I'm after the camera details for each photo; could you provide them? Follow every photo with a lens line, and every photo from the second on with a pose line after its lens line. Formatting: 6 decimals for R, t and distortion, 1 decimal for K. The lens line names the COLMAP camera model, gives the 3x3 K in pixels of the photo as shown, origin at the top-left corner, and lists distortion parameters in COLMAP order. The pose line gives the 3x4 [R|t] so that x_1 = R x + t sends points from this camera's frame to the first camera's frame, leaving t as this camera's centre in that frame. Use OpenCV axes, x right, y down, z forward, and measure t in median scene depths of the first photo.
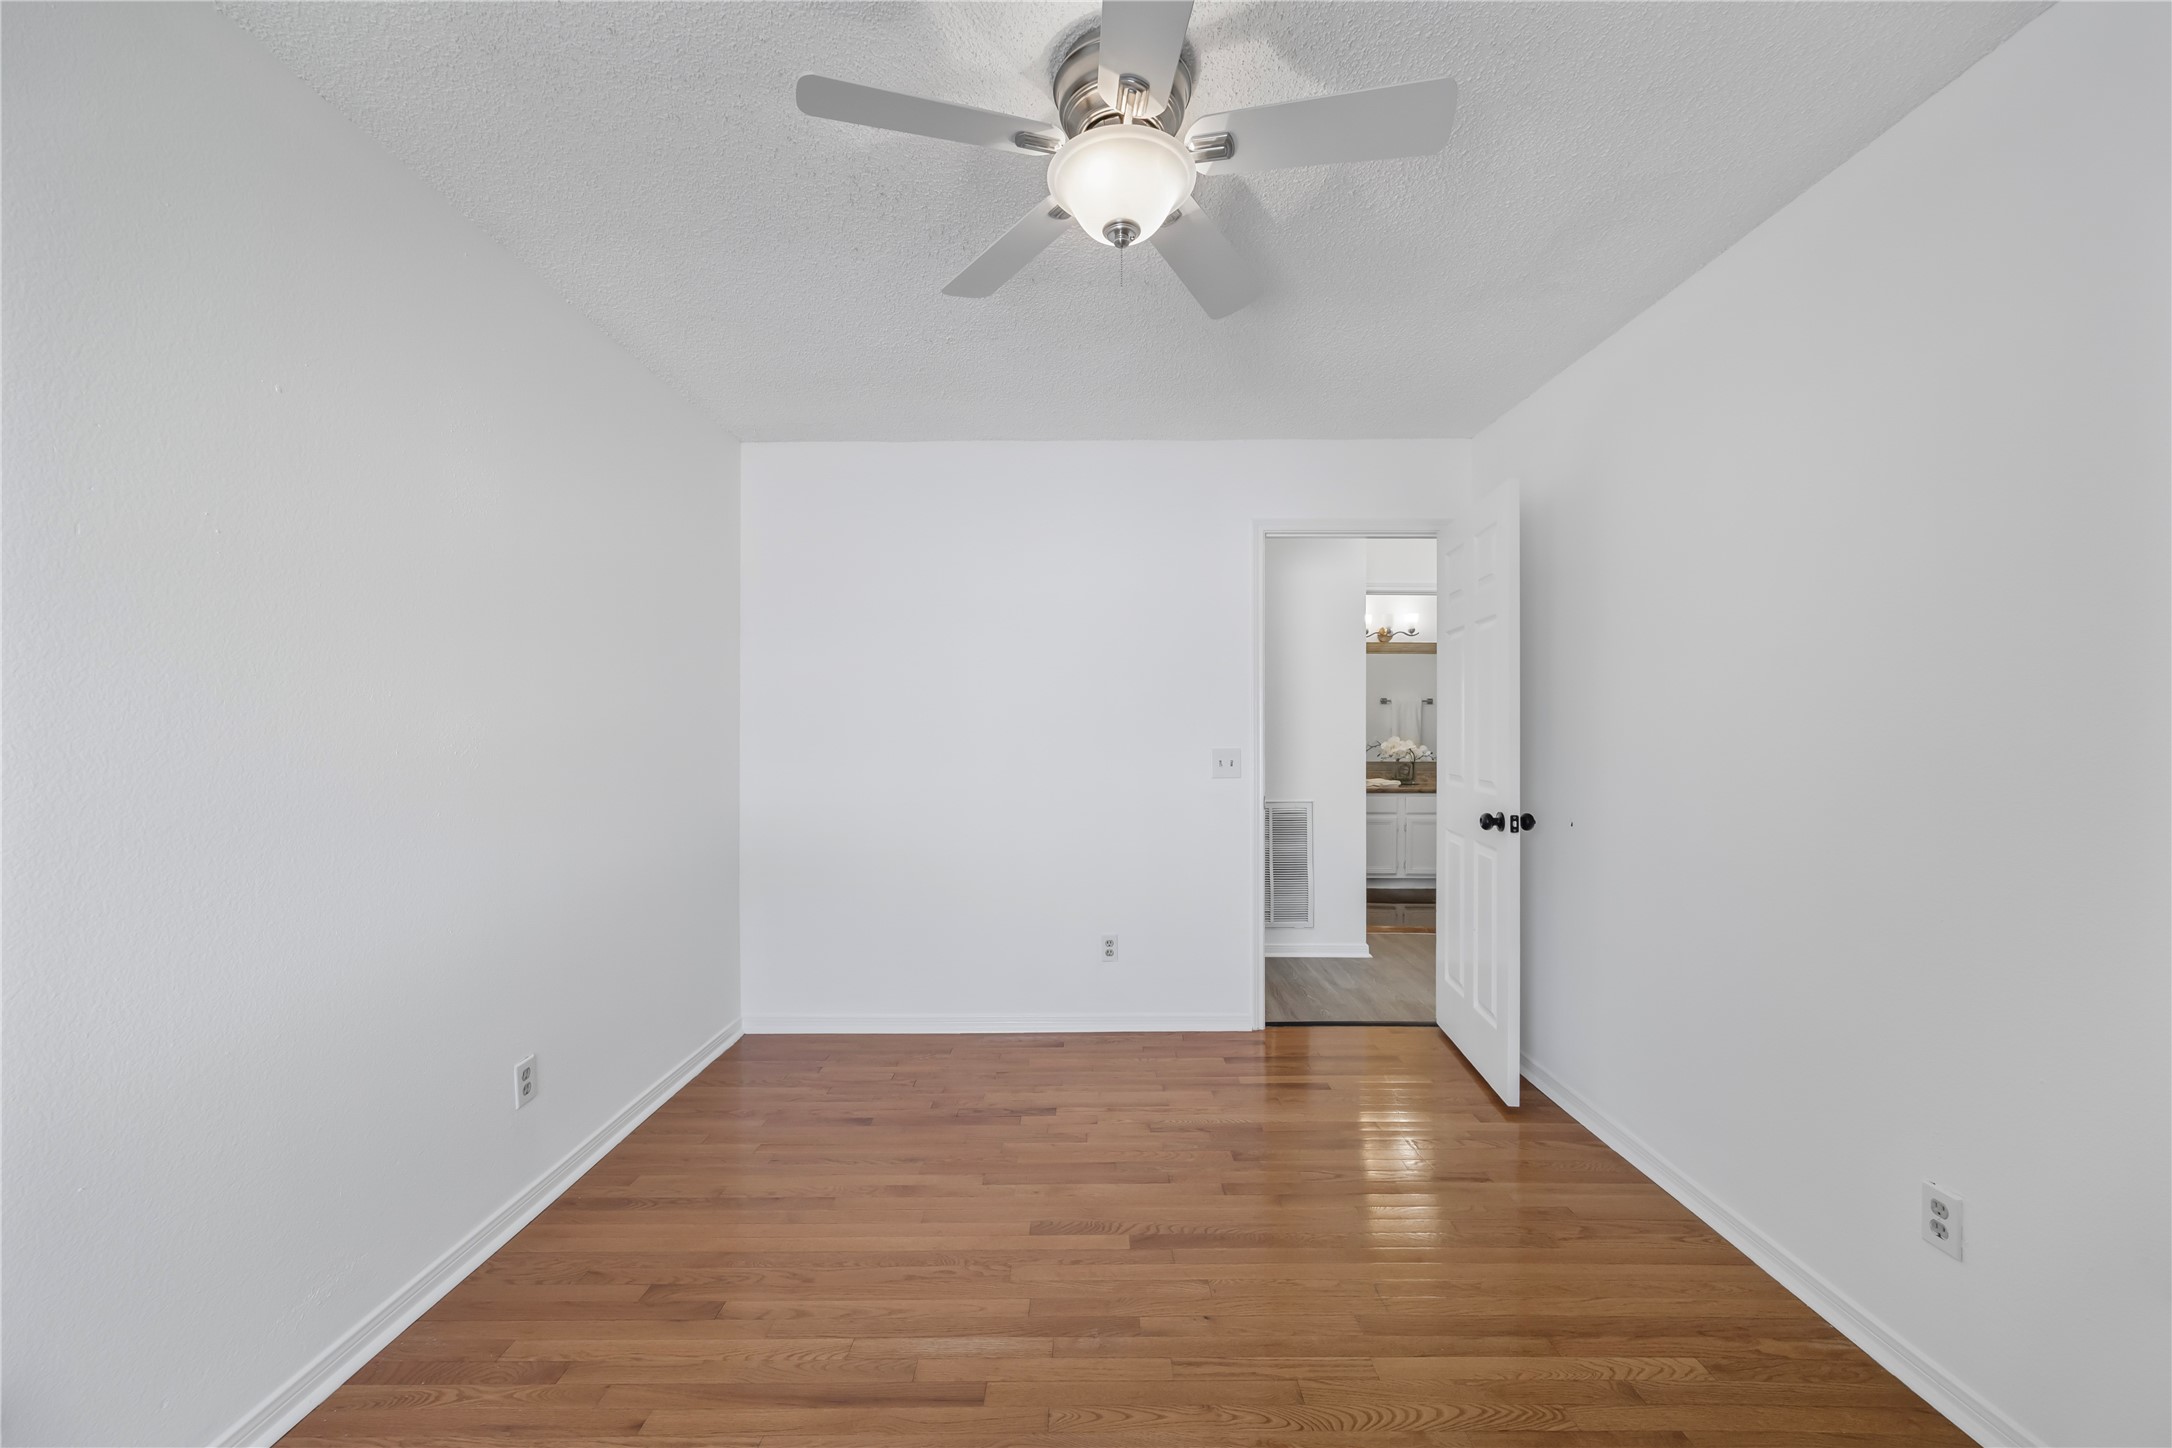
lens RADIAL K [[824.7, 0, 1086.0], [0, 824.7, 724.0], [0, 0, 1]] dist [-0.000709, -0.000074]
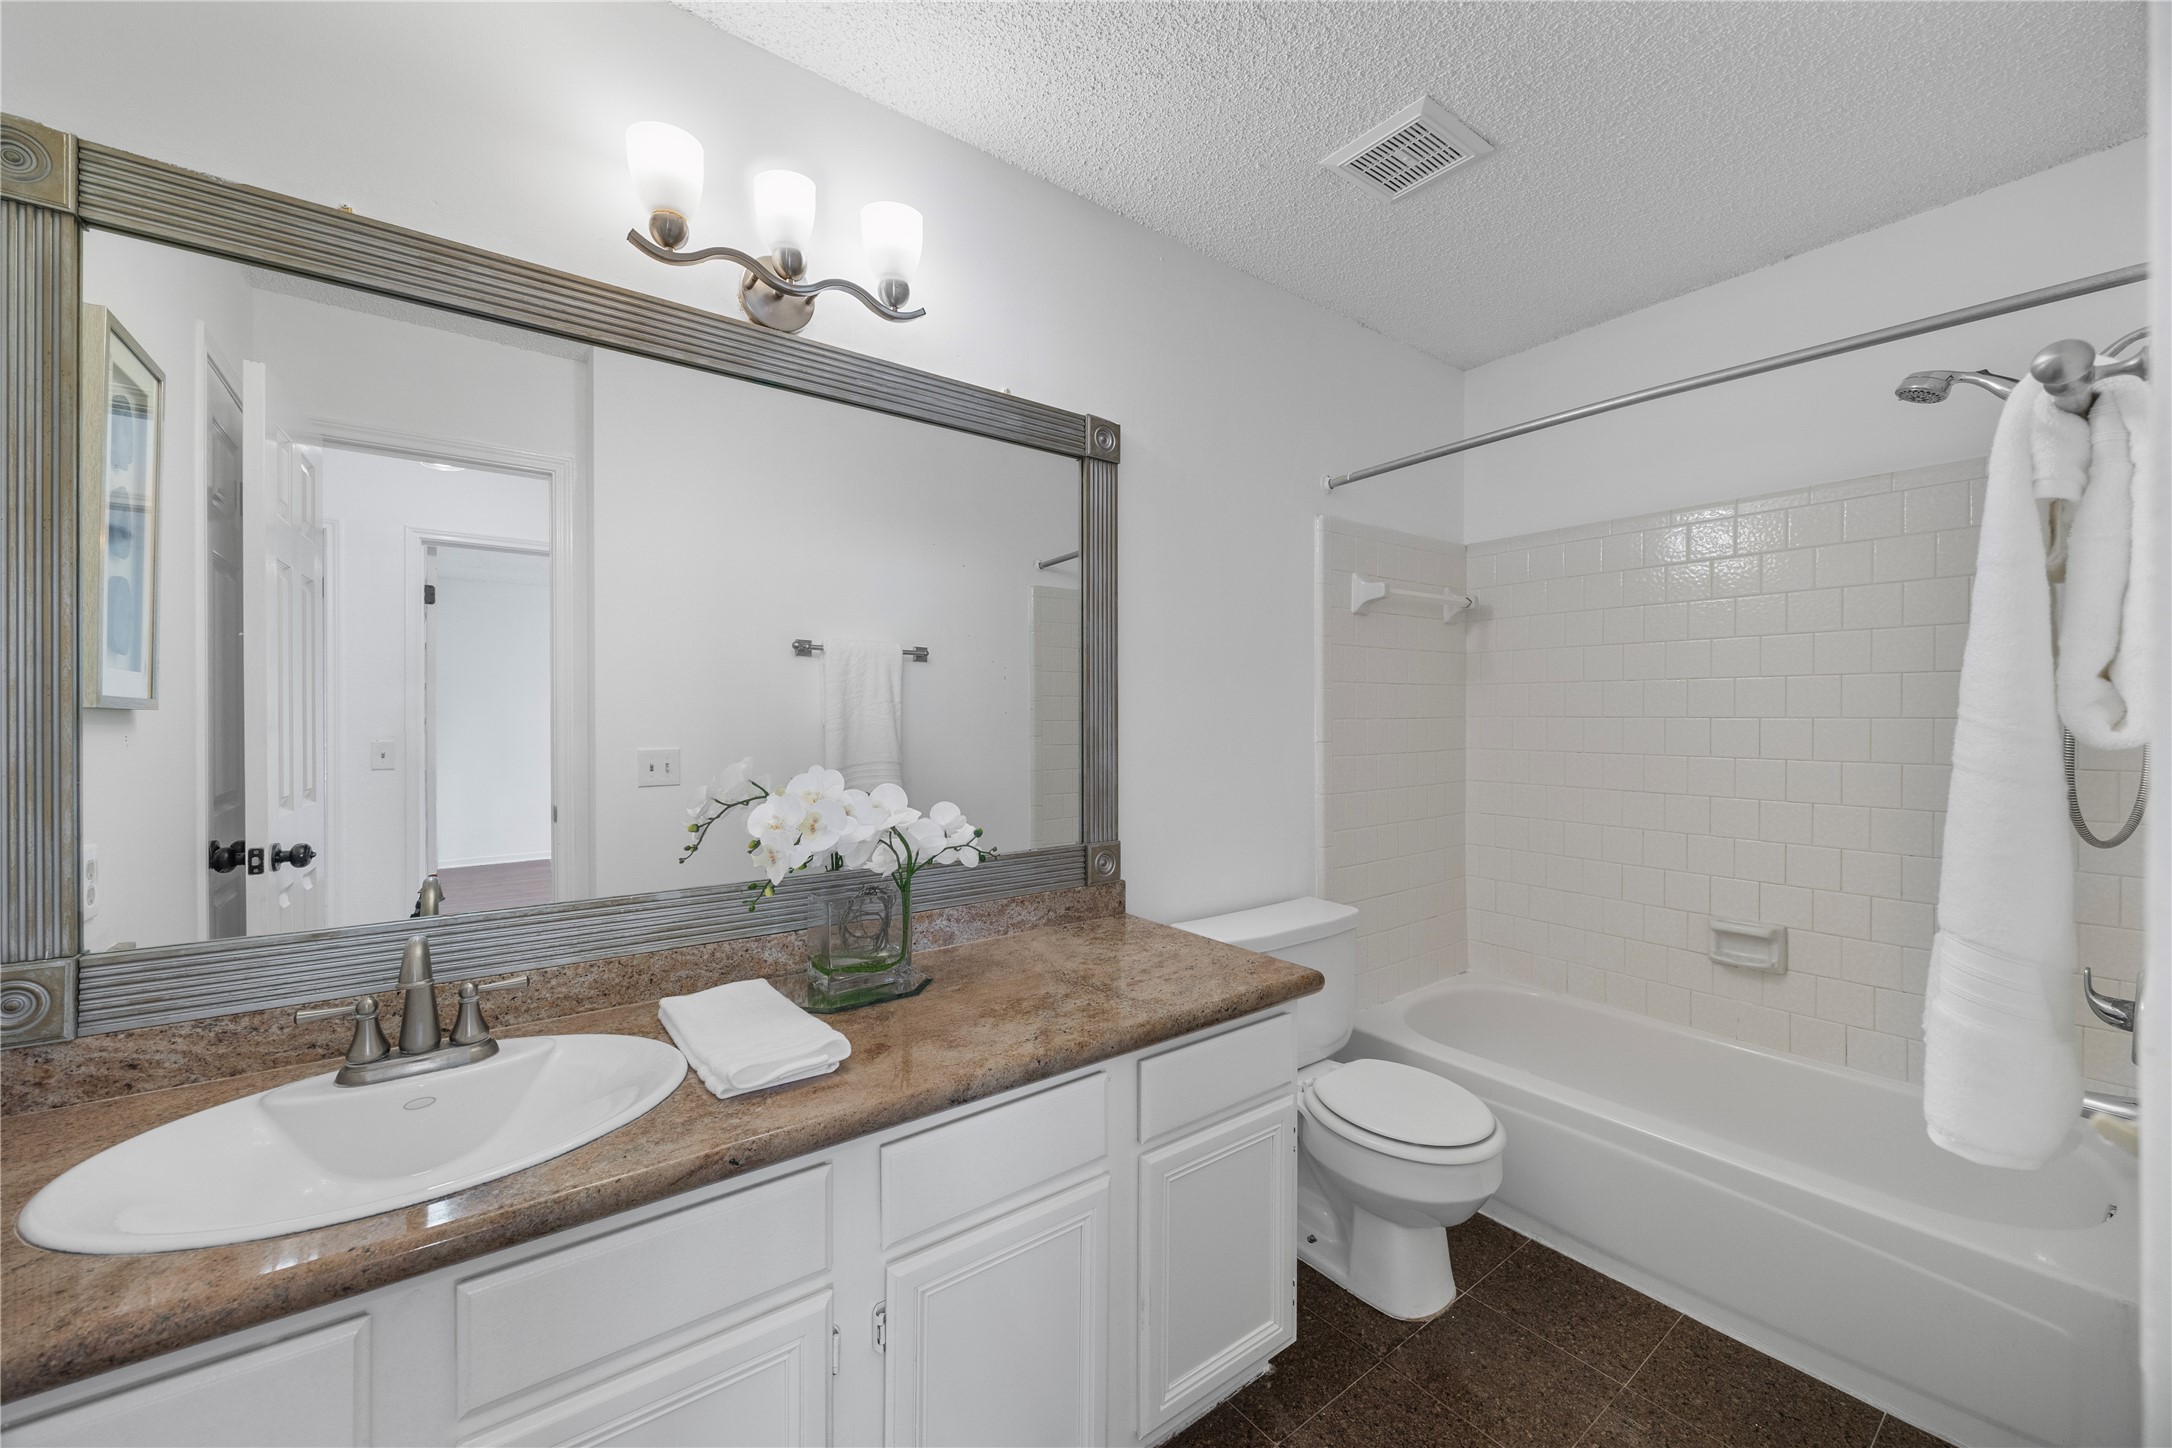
lens RADIAL K [[824.7, 0, 1086.0], [0, 824.7, 724.0], [0, 0, 1]] dist [-0.000709, -0.000074]
pose [[0.801218, -0.003814, 0.598360, 0.311191], [-0.004018, 0.999923, 0.011754, 0.001051], [-0.598358, -0.011821, 0.801141, 0.811510]]
